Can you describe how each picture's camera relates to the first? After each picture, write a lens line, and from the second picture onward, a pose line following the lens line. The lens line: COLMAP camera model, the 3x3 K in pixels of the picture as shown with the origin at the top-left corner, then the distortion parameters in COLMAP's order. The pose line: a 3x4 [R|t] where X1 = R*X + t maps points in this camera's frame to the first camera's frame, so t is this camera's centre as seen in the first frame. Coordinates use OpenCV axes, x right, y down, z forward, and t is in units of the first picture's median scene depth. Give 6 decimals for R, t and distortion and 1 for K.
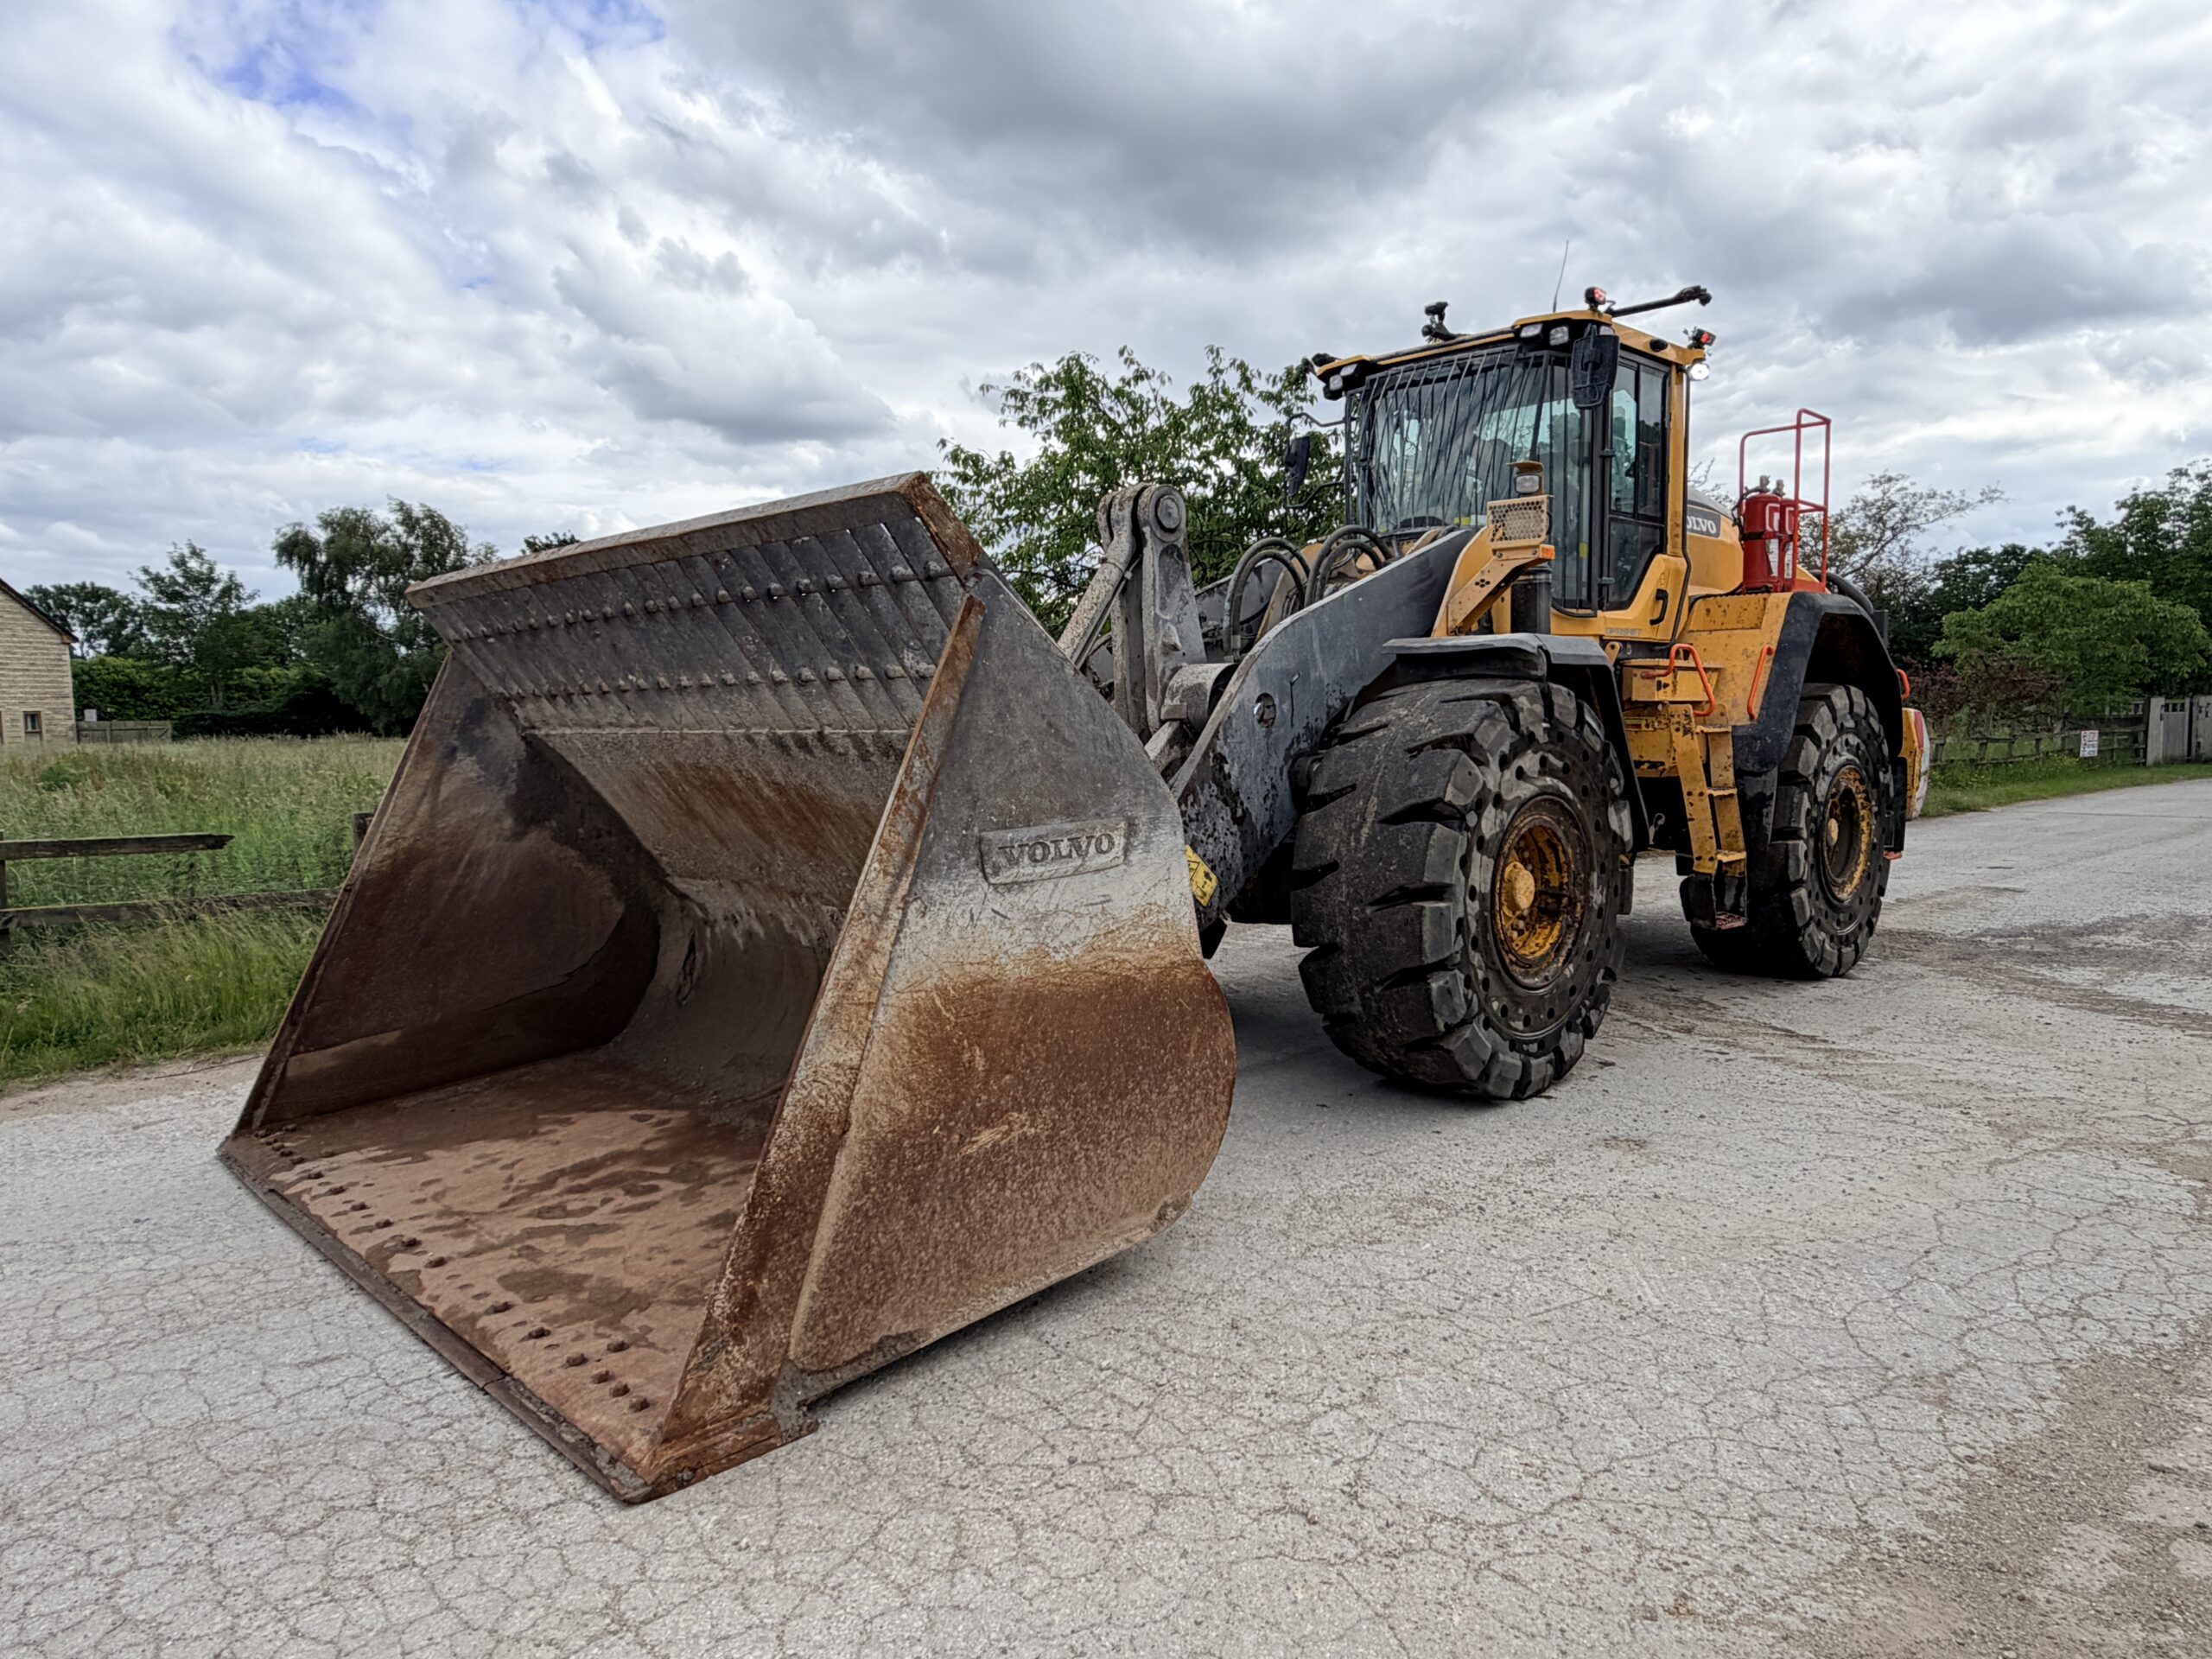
lens RADIAL K [[1421.3, 0, 1106.0], [0, 1421.3, 829.5], [0, 0, 1]] dist [-0.001076, 0.001699]
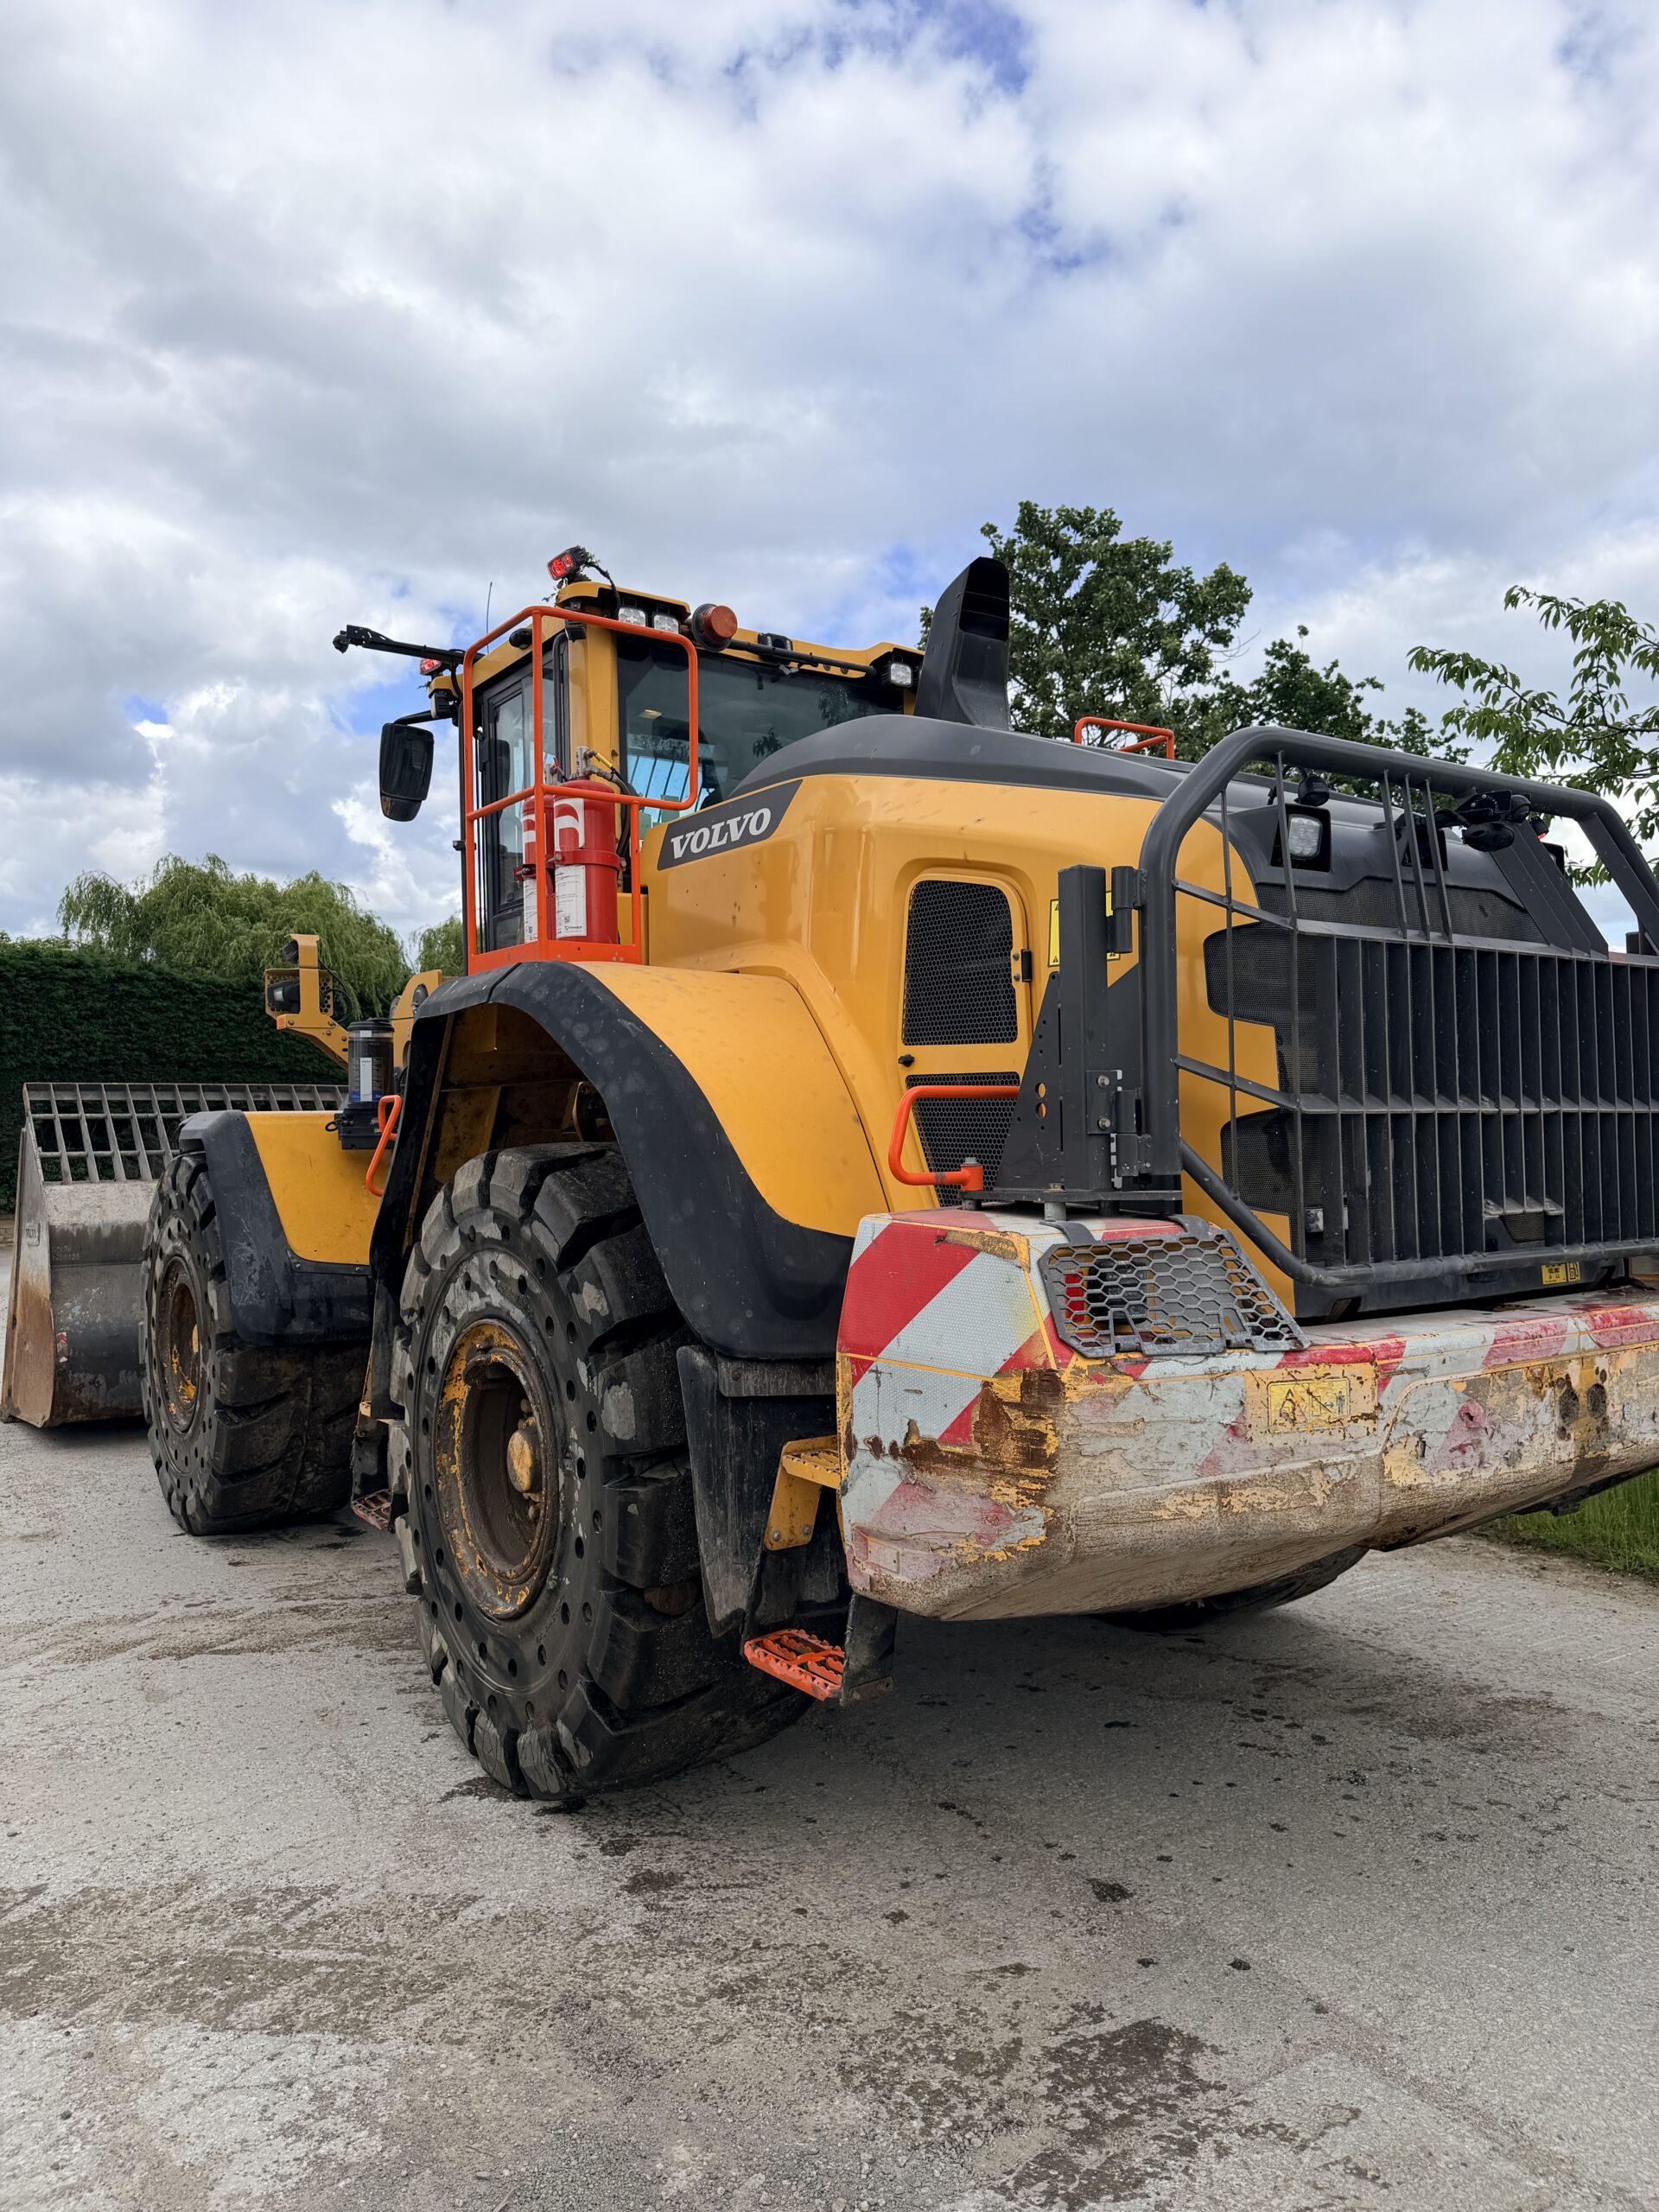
lens RADIAL K [[1562.9, 0, 820.2], [0, 1562.9, 1076.8], [0, 0, 1]] dist [-0.003133, -0.003524]
pose [[-0.159146, -0.025875, -0.986916, 1.518087], [-0.060059, 0.998059, -0.016482, -0.183659], [0.985427, 0.056650, -0.160391, 1.770066]]
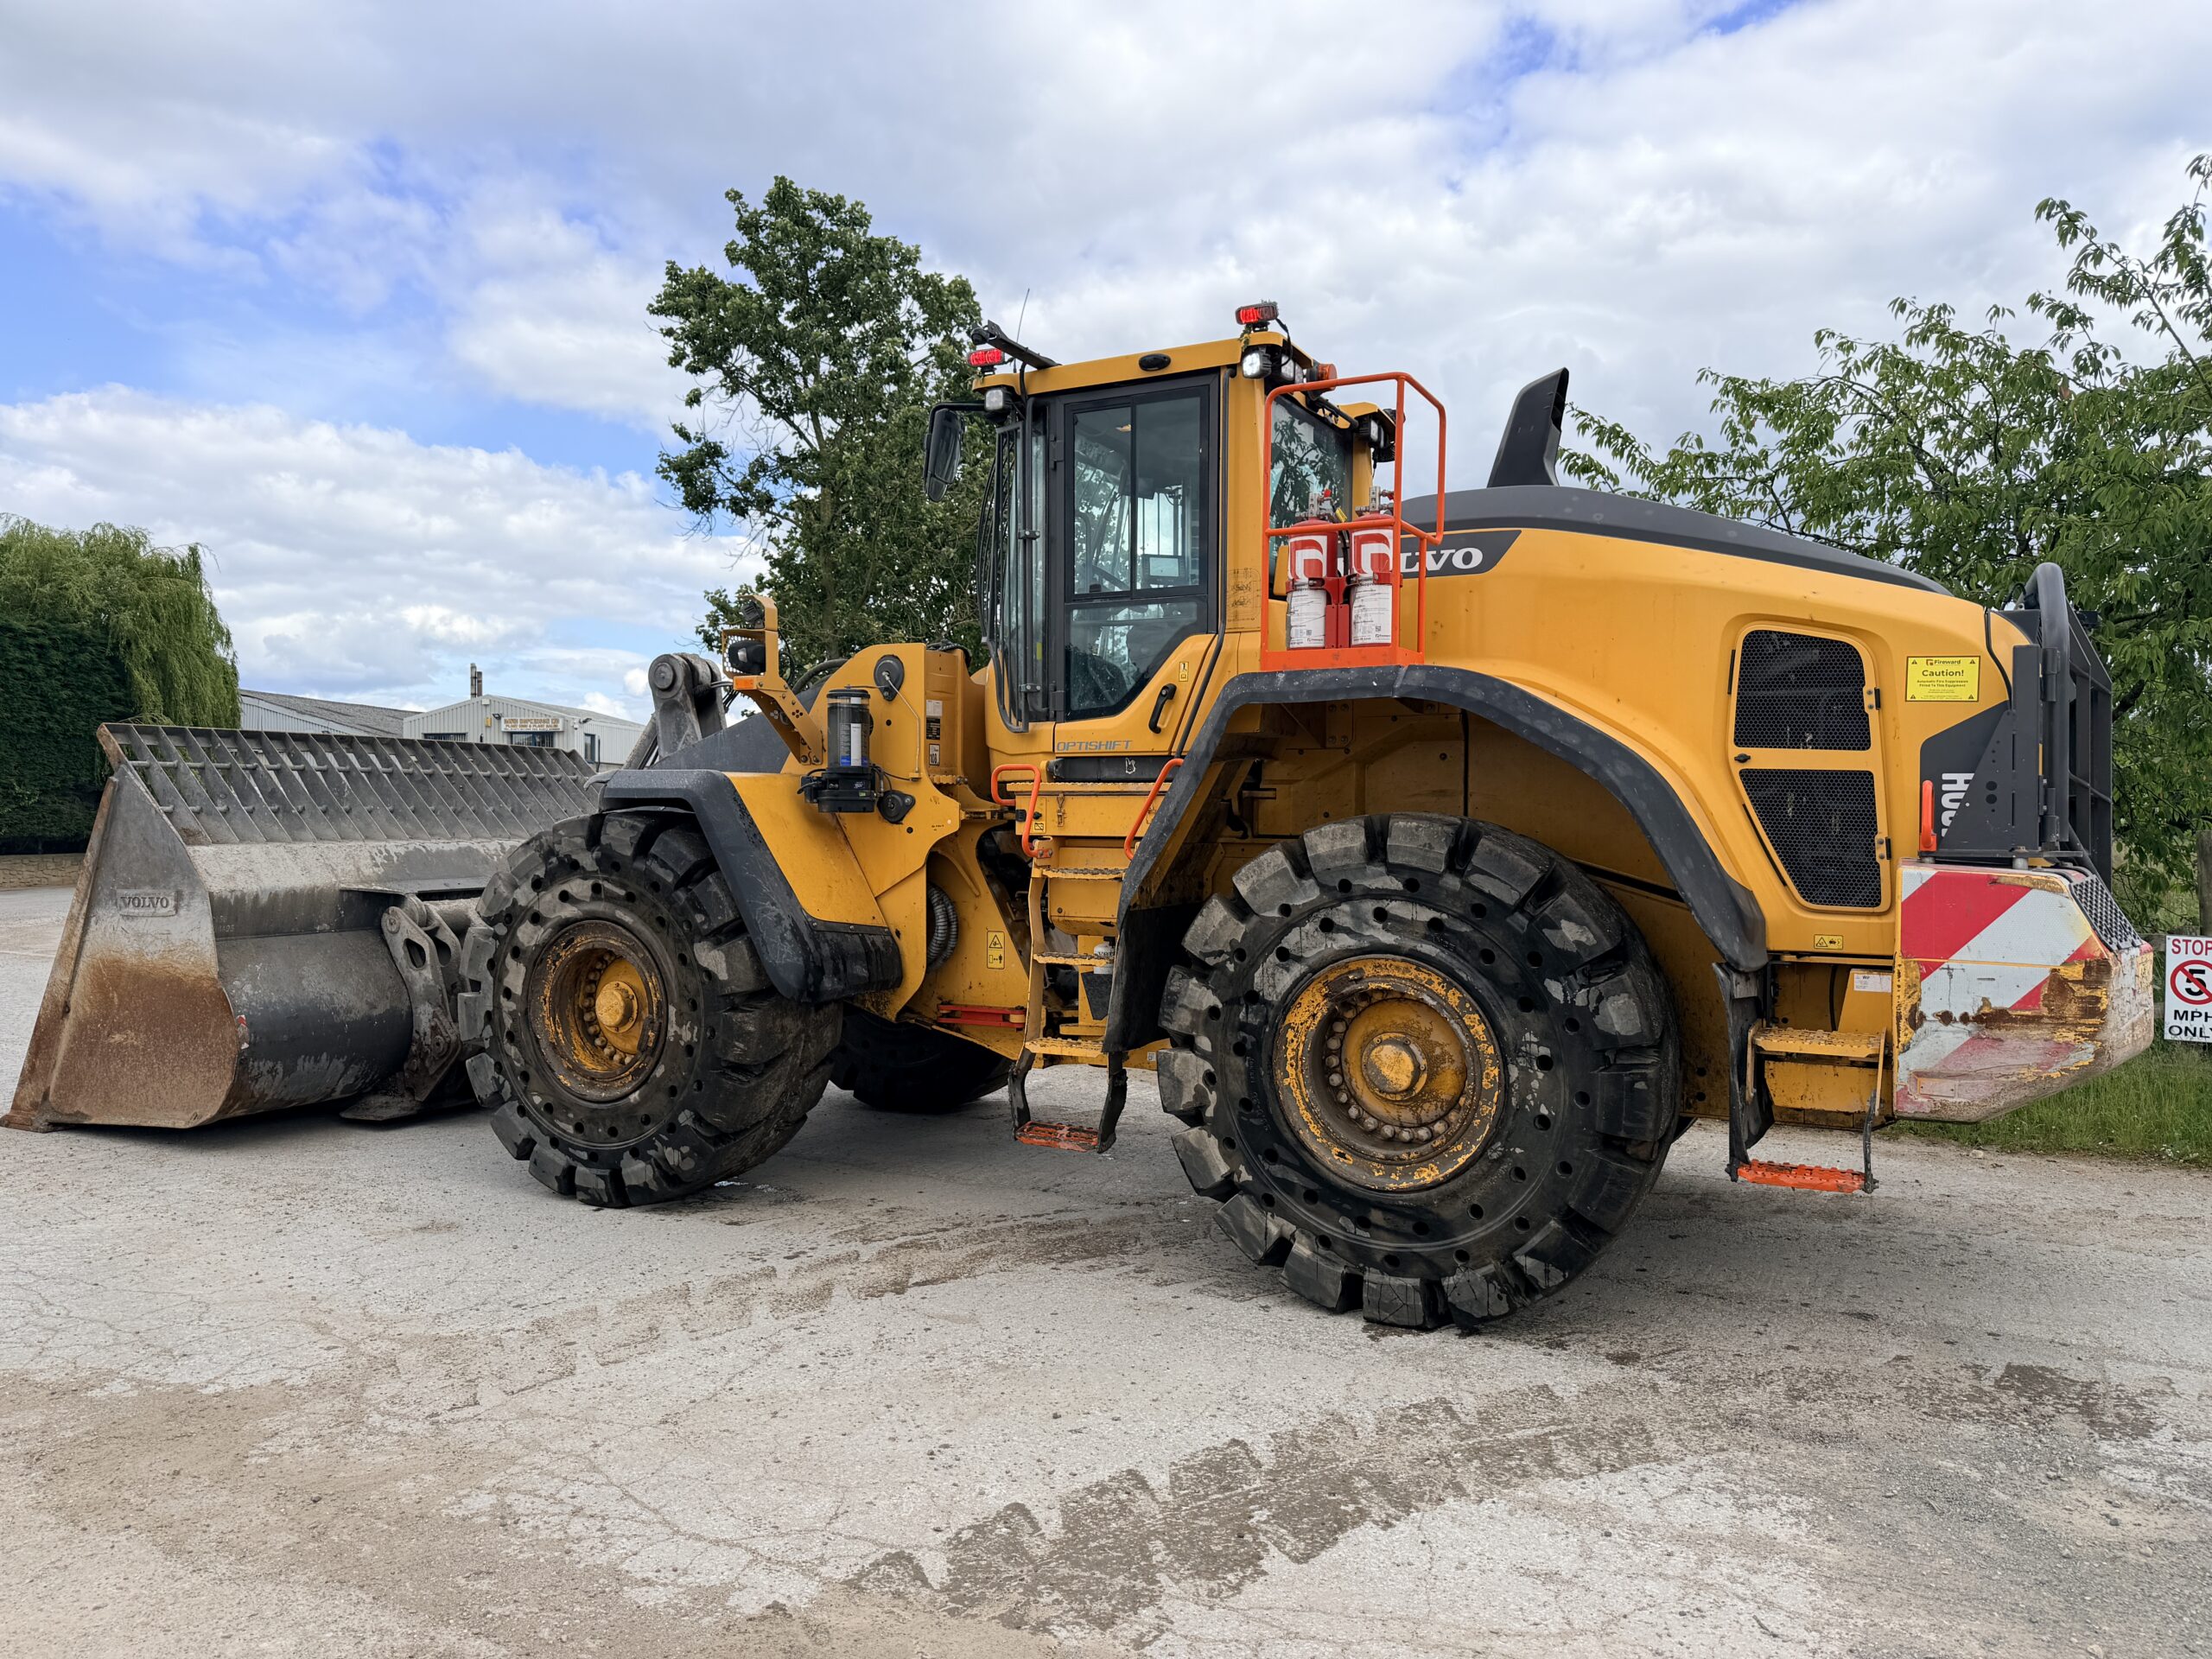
lens RADIAL K [[1543.7, 0, 1106.0], [0, 1543.7, 829.5], [0, 0, 1]] dist [0.027356, -0.040351]
pose [[0.326867, 0.023565, -0.944776, 1.606198], [-0.083805, 0.996474, -0.004140, -0.124813], [0.941347, 0.080530, 0.327690, 1.020954]]
